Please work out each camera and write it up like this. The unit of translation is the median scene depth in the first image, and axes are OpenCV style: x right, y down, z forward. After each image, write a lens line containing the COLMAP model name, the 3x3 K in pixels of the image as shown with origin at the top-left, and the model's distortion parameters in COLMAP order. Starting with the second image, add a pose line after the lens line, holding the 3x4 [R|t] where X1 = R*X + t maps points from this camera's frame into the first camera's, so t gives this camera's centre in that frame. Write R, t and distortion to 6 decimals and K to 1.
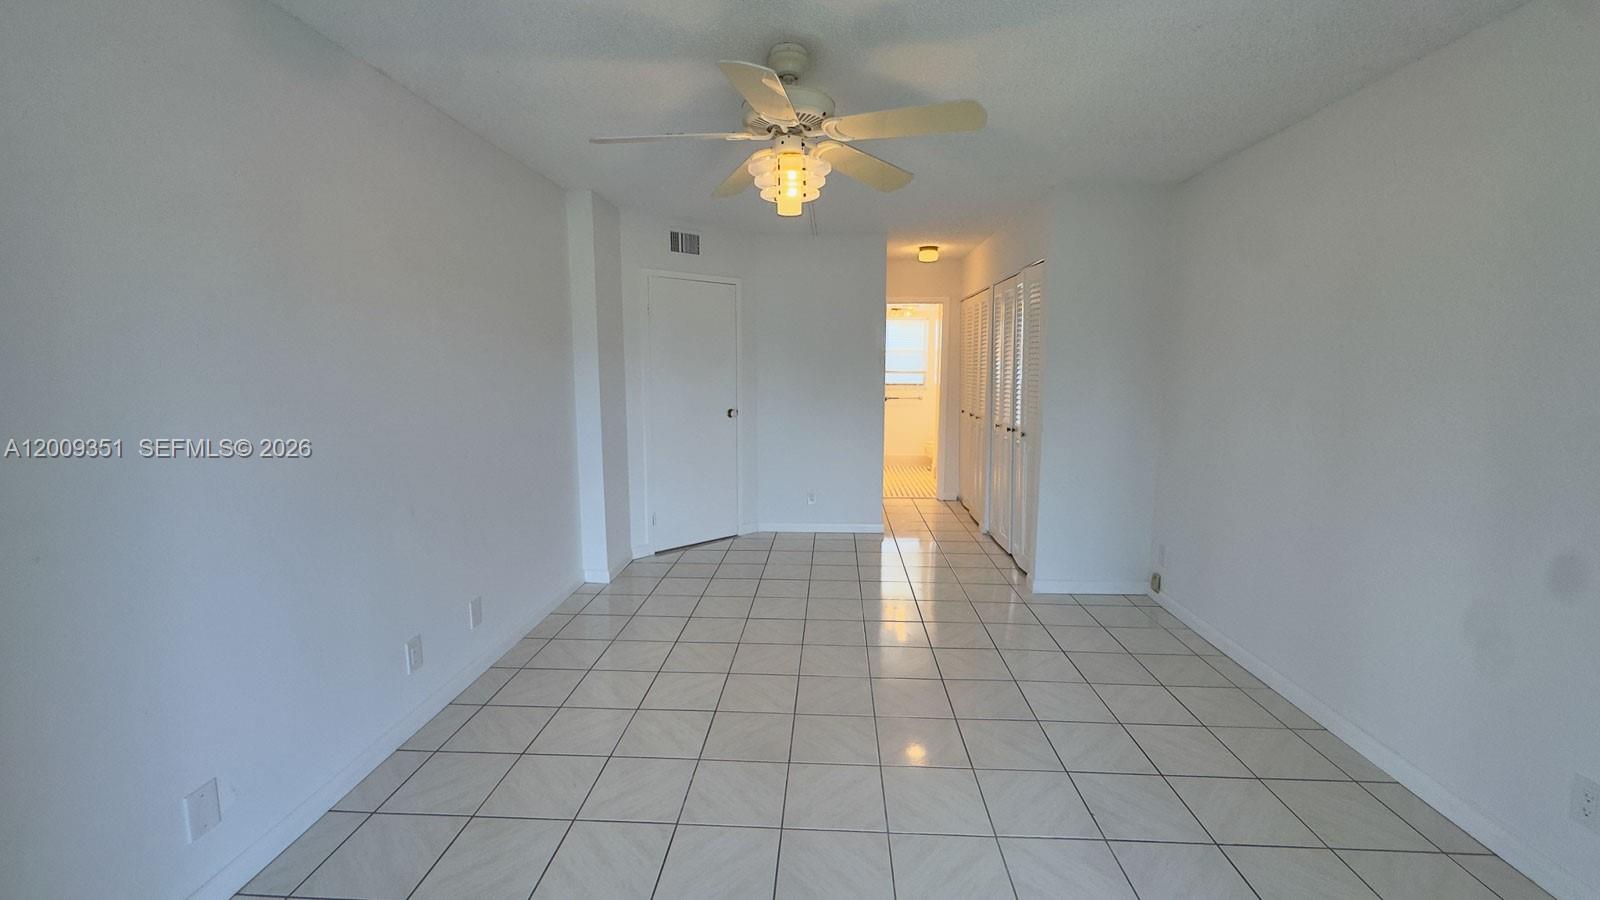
lens RADIAL K [[643.1, 0, 805.2], [0, 643.1, 449.8], [0, 0, 1]] dist [-0.001756, 0.000110]
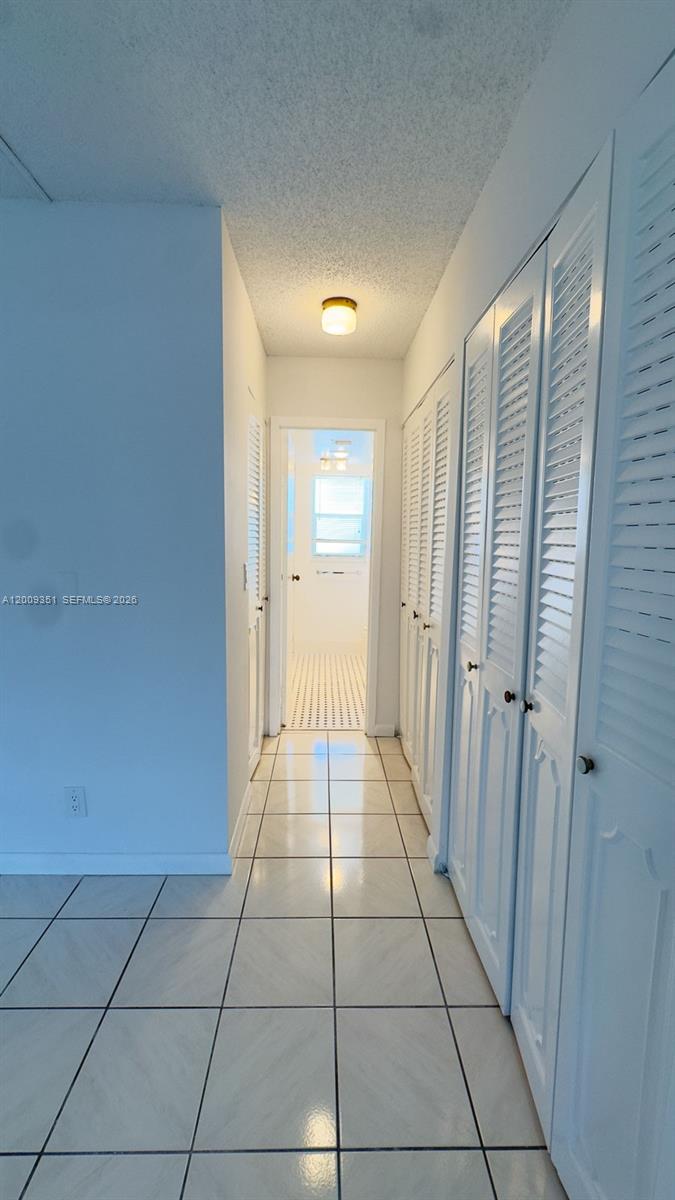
lens RADIAL K [[482.3, 0, 337.5], [0, 482.3, 600.0], [0, 0, 1]] dist [-0.001756, 0.000110]
pose [[0.996916, 0.012460, 0.077476, 0.153933], [-0.012421, 0.999922, -0.000988, -0.065822], [-0.077483, 0.000023, 0.996994, 0.572634]]
